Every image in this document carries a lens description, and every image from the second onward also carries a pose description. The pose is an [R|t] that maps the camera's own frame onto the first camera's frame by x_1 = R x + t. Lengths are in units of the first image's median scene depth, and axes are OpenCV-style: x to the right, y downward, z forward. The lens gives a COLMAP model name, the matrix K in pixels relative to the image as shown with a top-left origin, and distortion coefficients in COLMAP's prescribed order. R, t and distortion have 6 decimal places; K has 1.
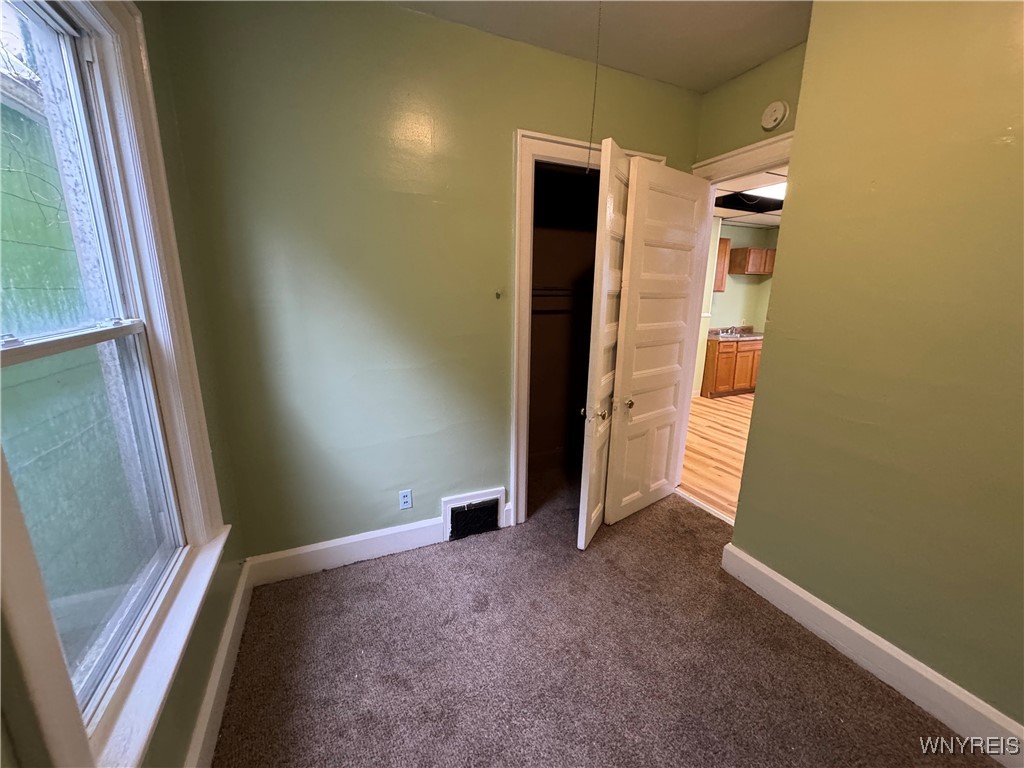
lens RADIAL K [[407.5, 0, 513.9], [0, 407.5, 383.4], [0, 0, 1]] dist [-0.001731, -0.000858]
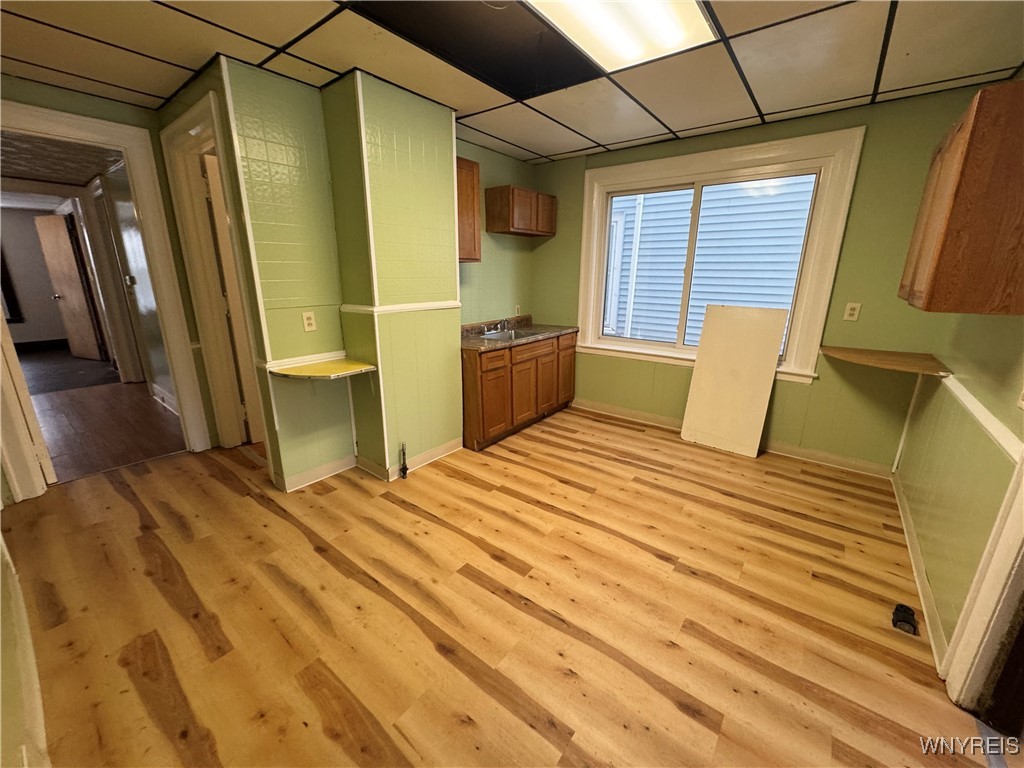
lens RADIAL K [[407.5, 0, 507.8], [0, 407.5, 385.2], [0, 0, 1]] dist [-0.001731, -0.000858]
pose [[0.892679, -0.132149, 0.430884, 0.285434], [0.109380, 0.990988, 0.077324, -0.094182], [-0.437220, -0.021895, 0.899088, 0.472516]]
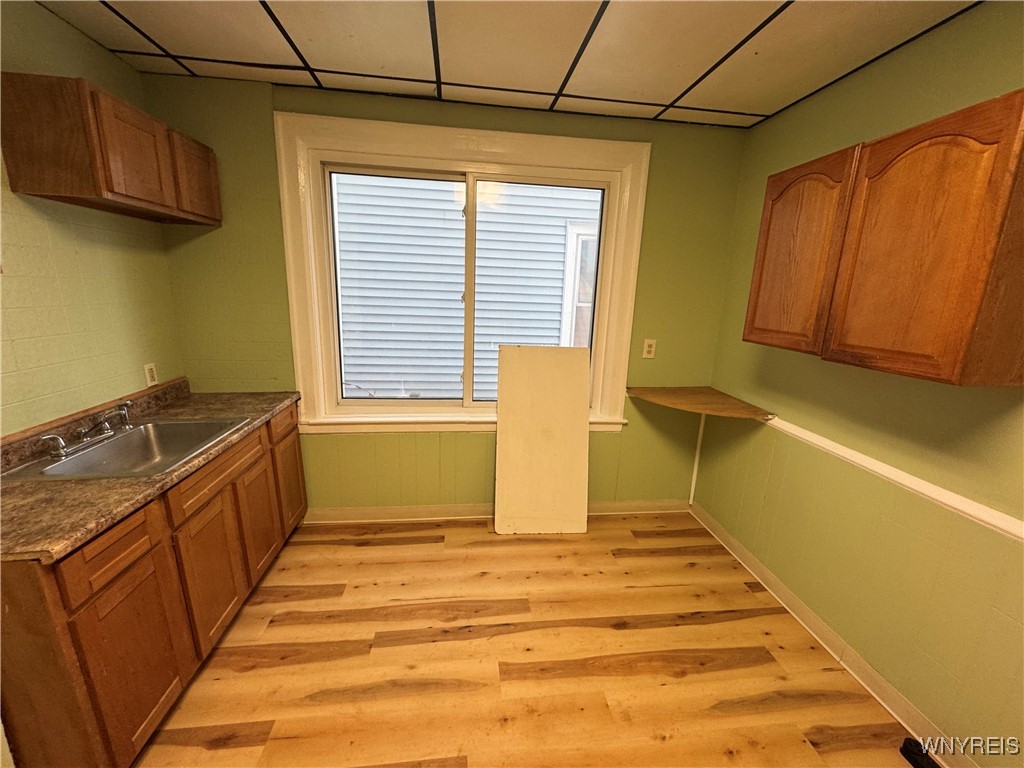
lens RADIAL K [[407.5, 0, 510.6], [0, 407.5, 382.2], [0, 0, 1]] dist [-0.001731, -0.000858]
pose [[0.309388, -0.215340, 0.926233, 0.408119], [0.182431, 0.969371, 0.164432, -0.163924], [-0.933273, 0.118101, 0.339196, 0.726294]]
